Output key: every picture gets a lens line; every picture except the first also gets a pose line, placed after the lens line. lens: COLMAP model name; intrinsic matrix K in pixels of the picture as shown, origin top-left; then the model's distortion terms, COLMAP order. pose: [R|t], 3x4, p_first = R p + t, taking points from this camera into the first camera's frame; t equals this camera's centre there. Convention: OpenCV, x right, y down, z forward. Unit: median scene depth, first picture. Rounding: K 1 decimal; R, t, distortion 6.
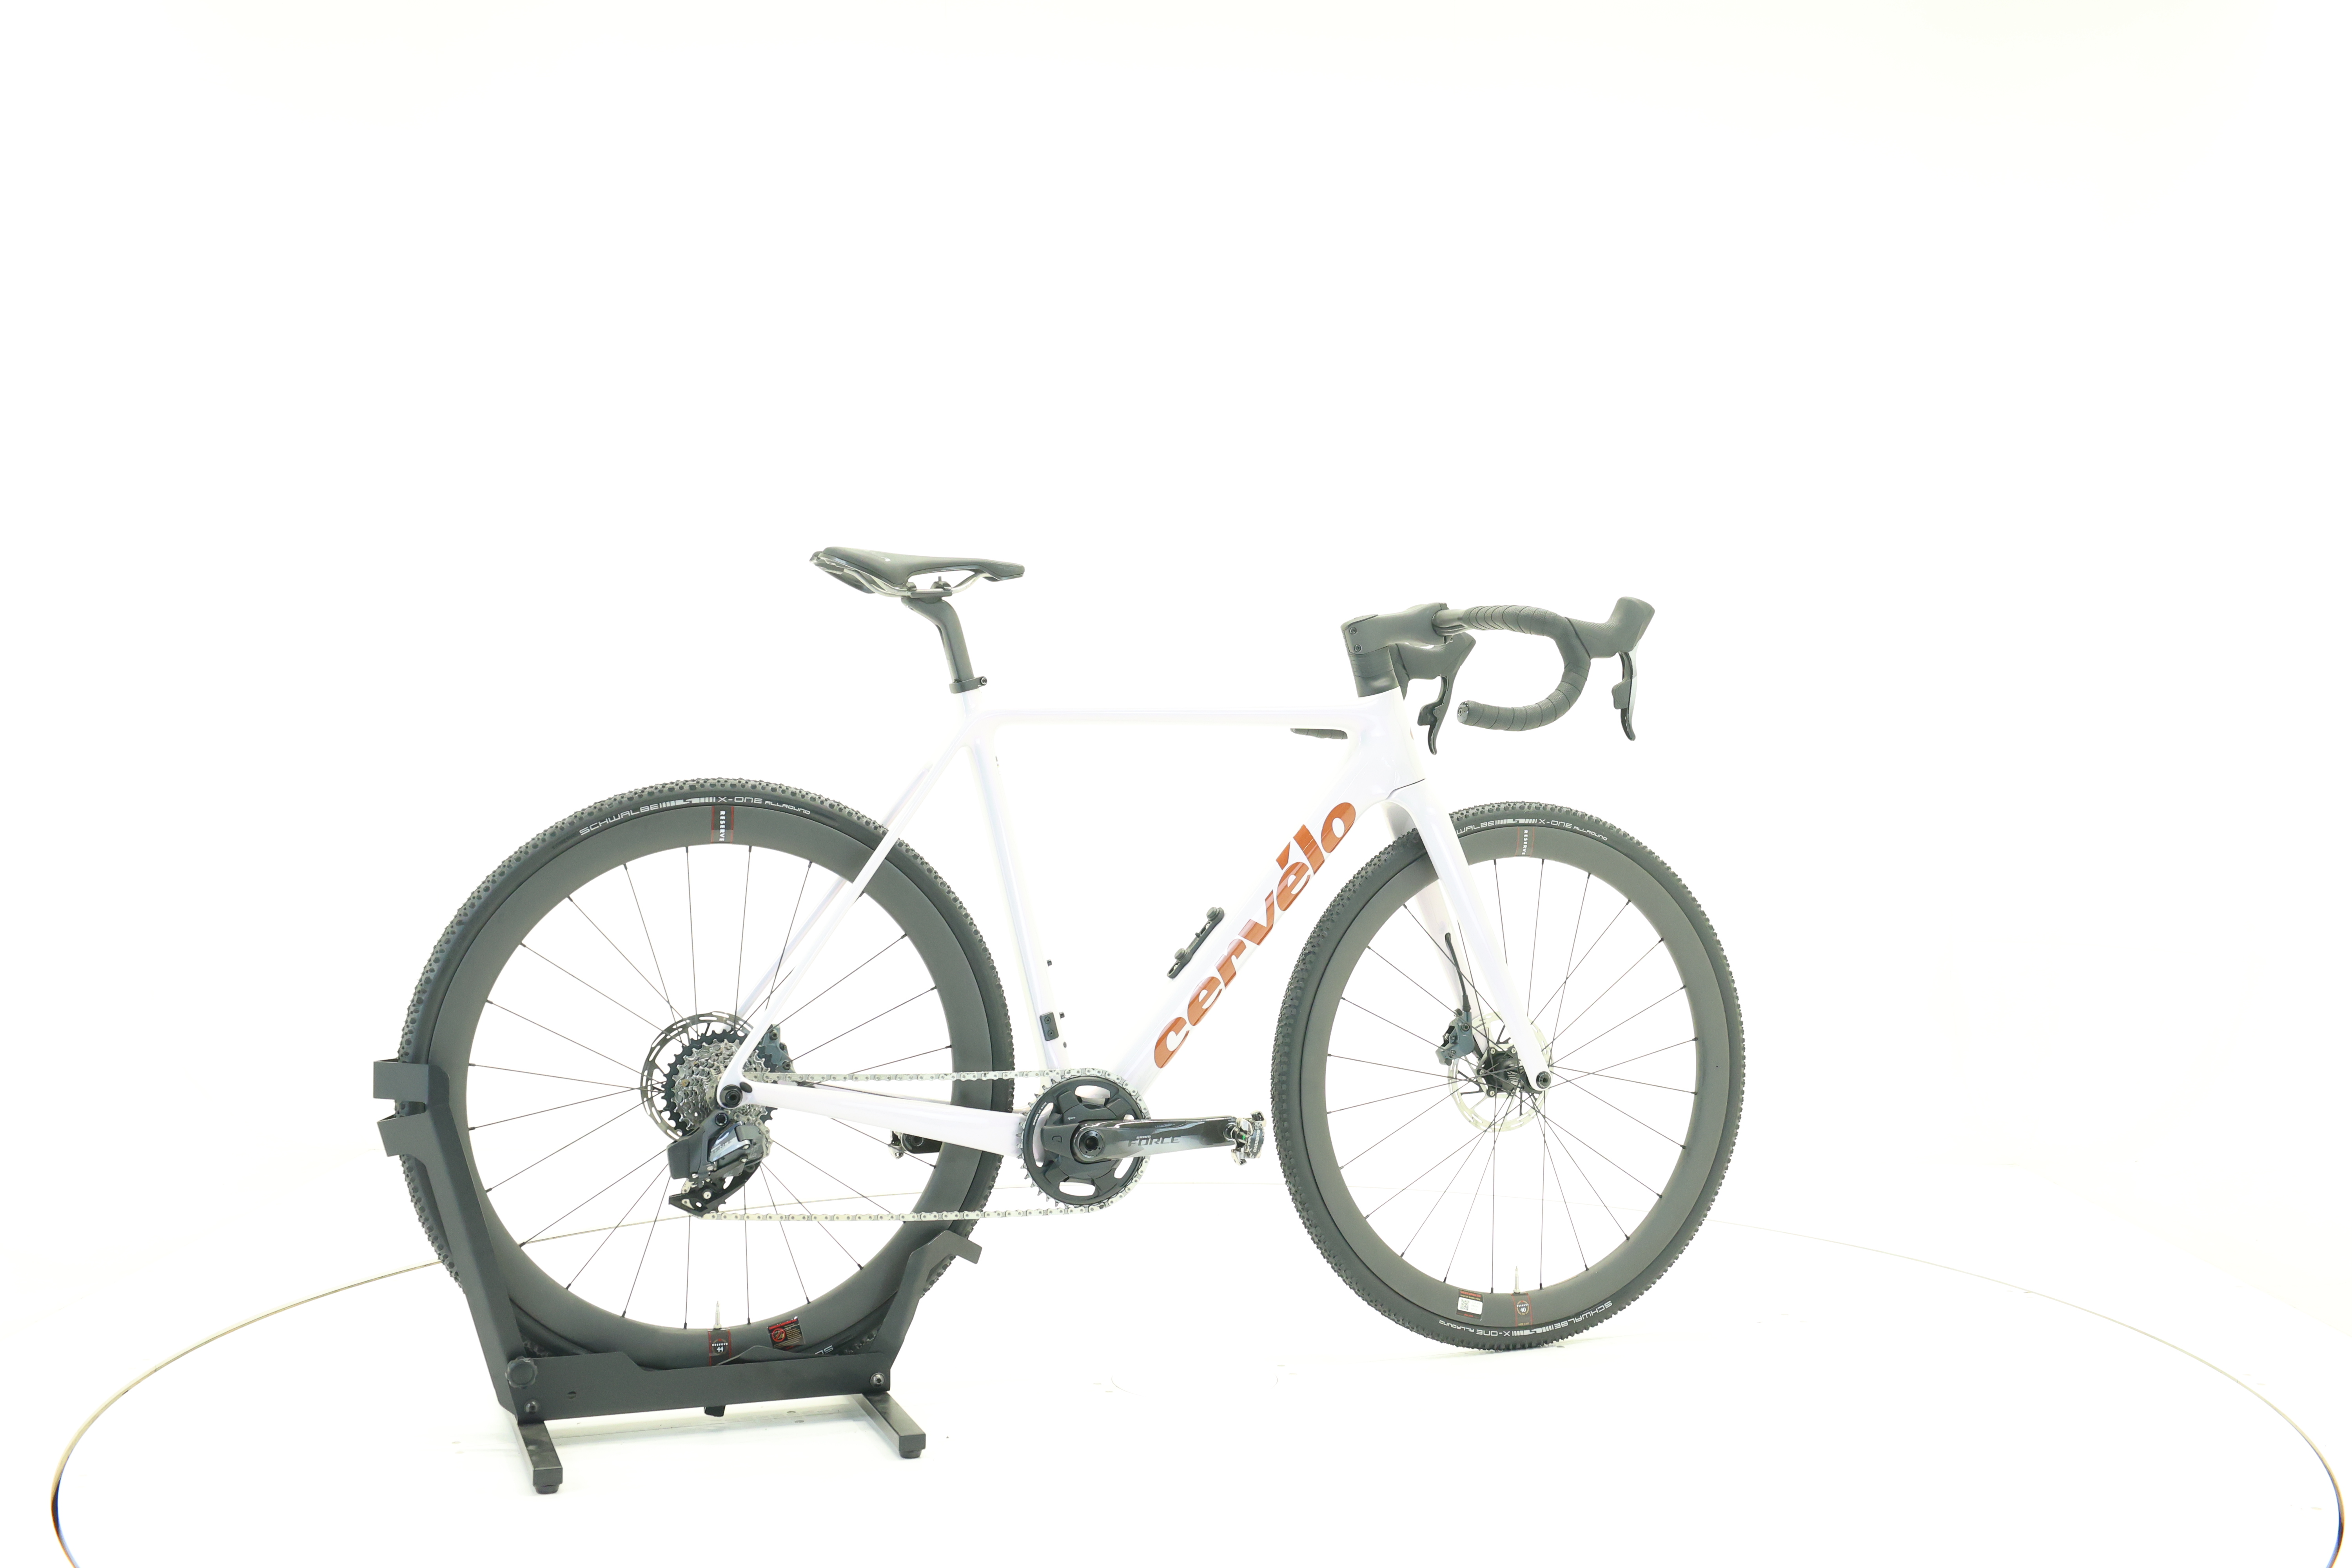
lens RADIAL K [[2598.0, 0, 1180.0], [0, 2598.0, 766.5], [0, 0, 1]] dist [-0.074821, 0.000000]
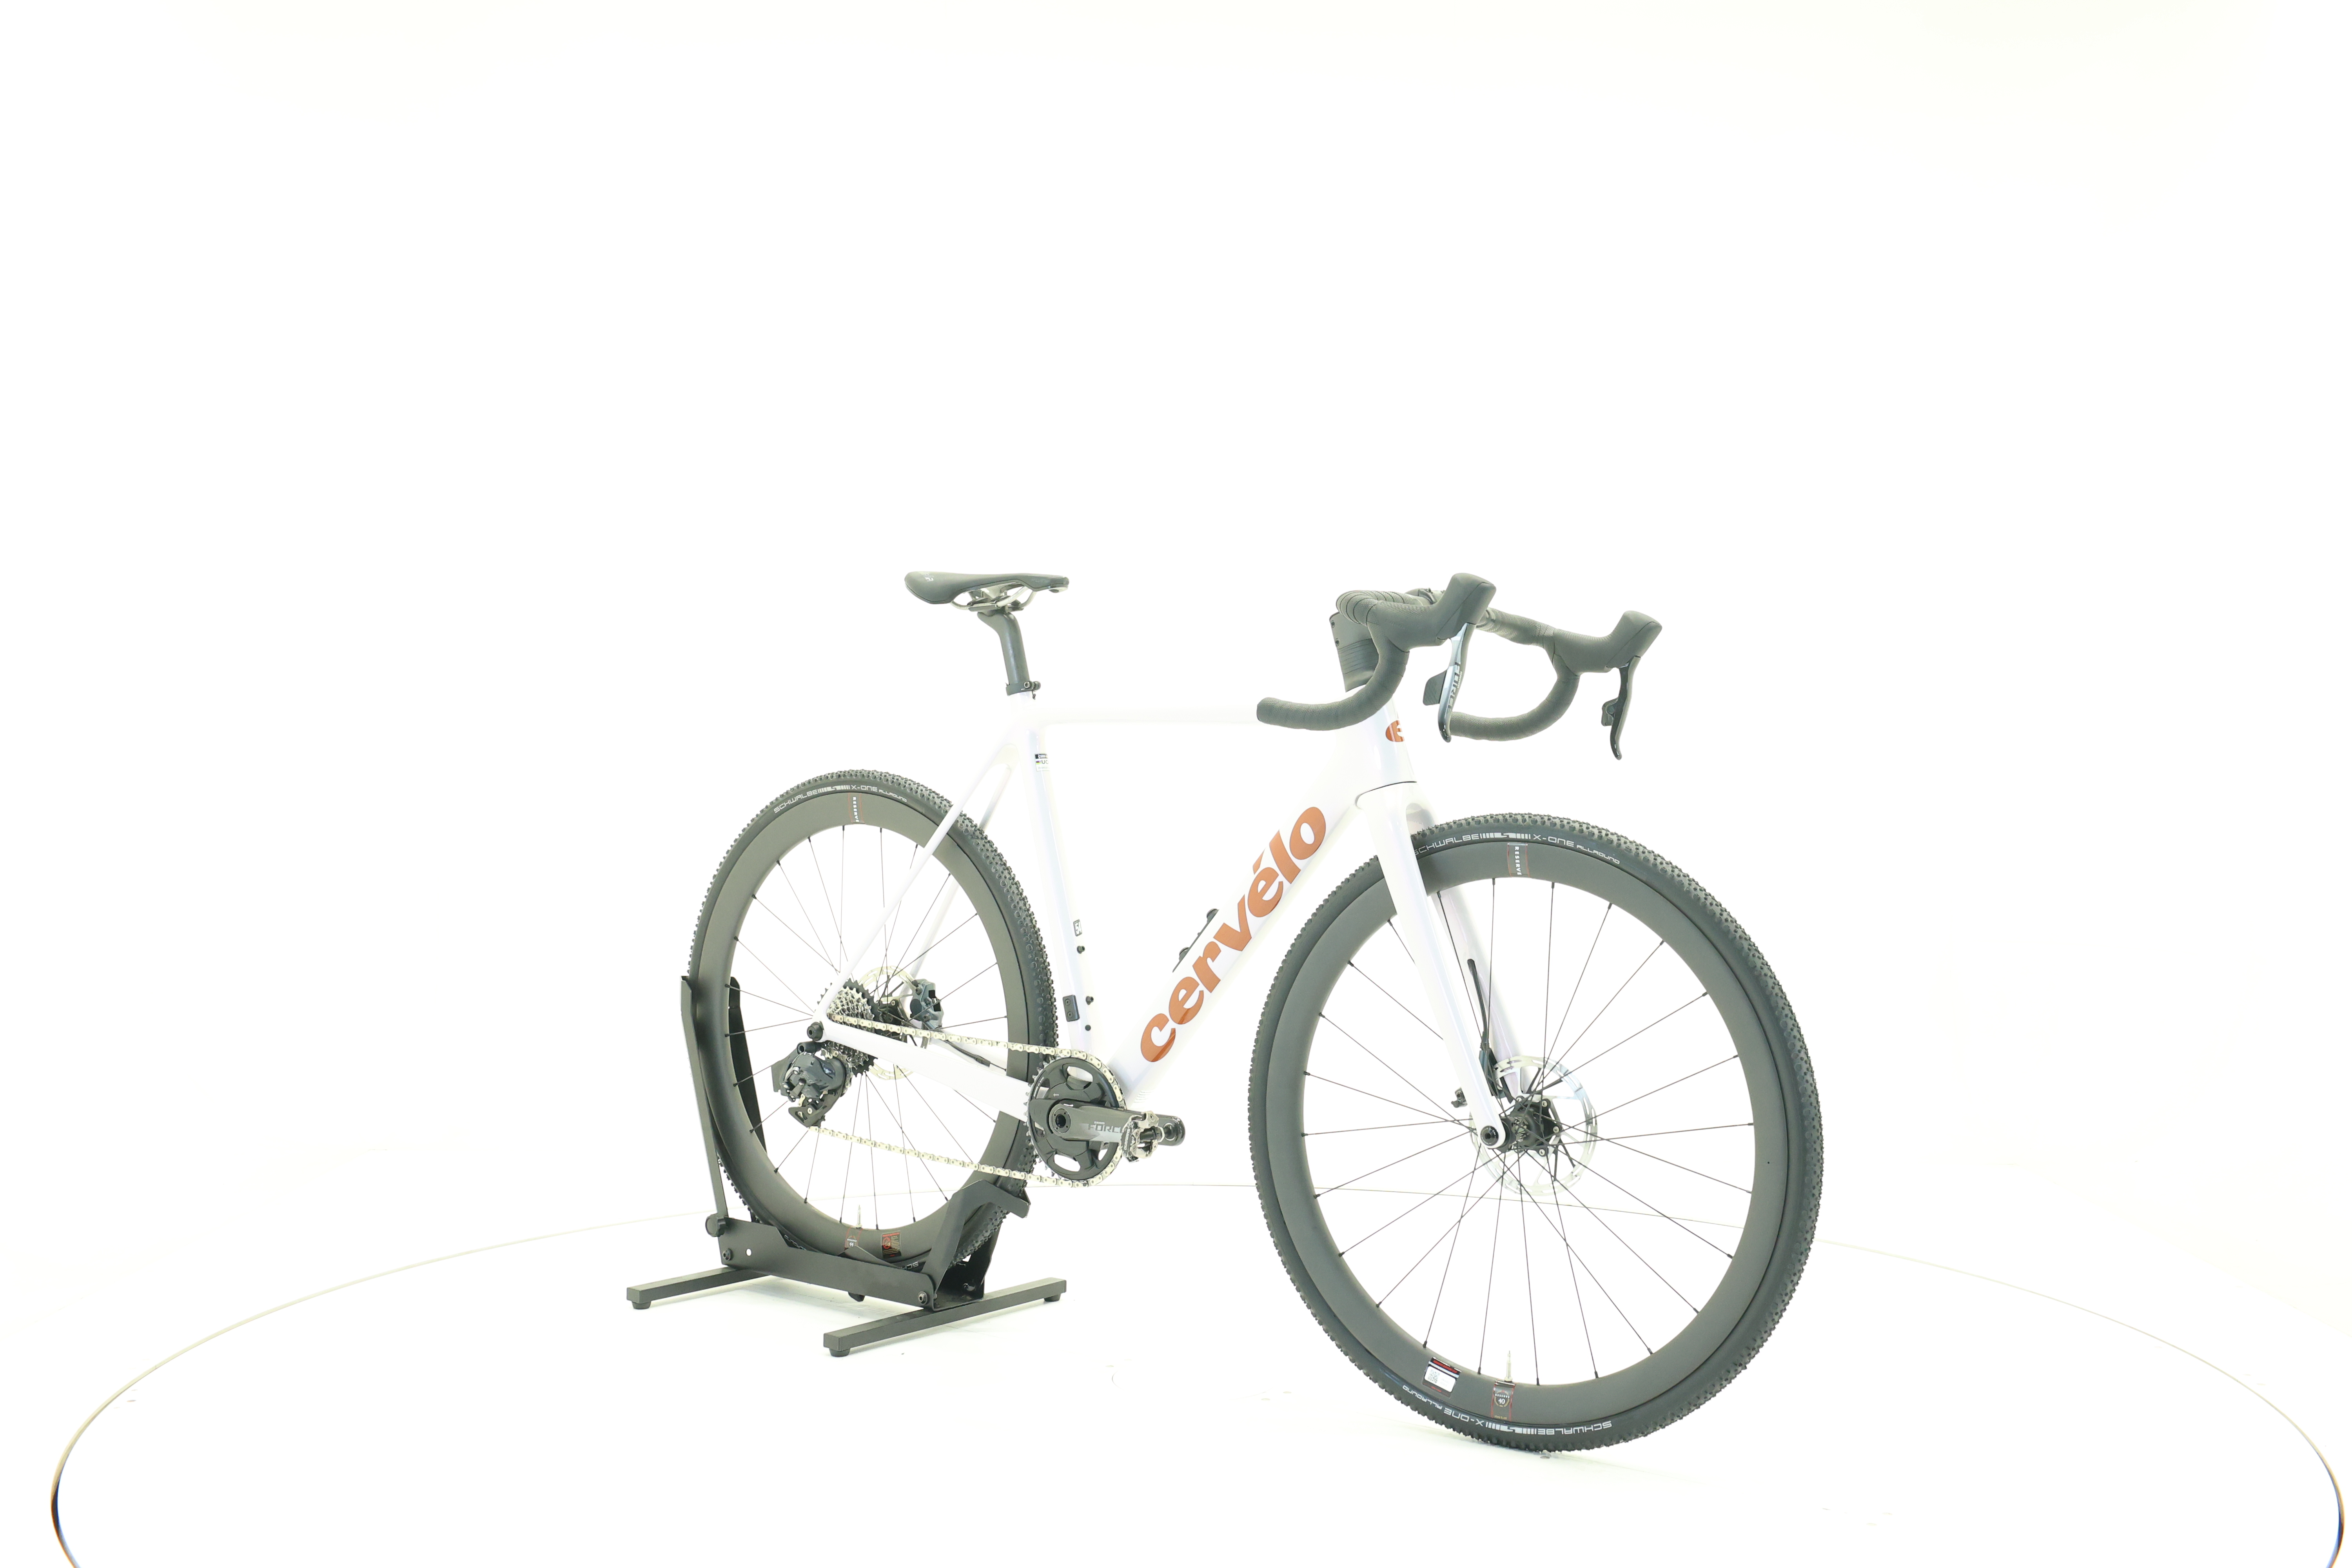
lens RADIAL K [[2598.0, 0, 1180.2], [0, 2598.0, 802.3], [0, 0, 1]] dist [-0.074821, 0.000000]
pose [[0.502043, 0.008451, -0.864802, 0.833578], [-0.043260, 0.998946, -0.015352, 0.028095], [0.863760, 0.045118, 0.501879, 0.468049]]
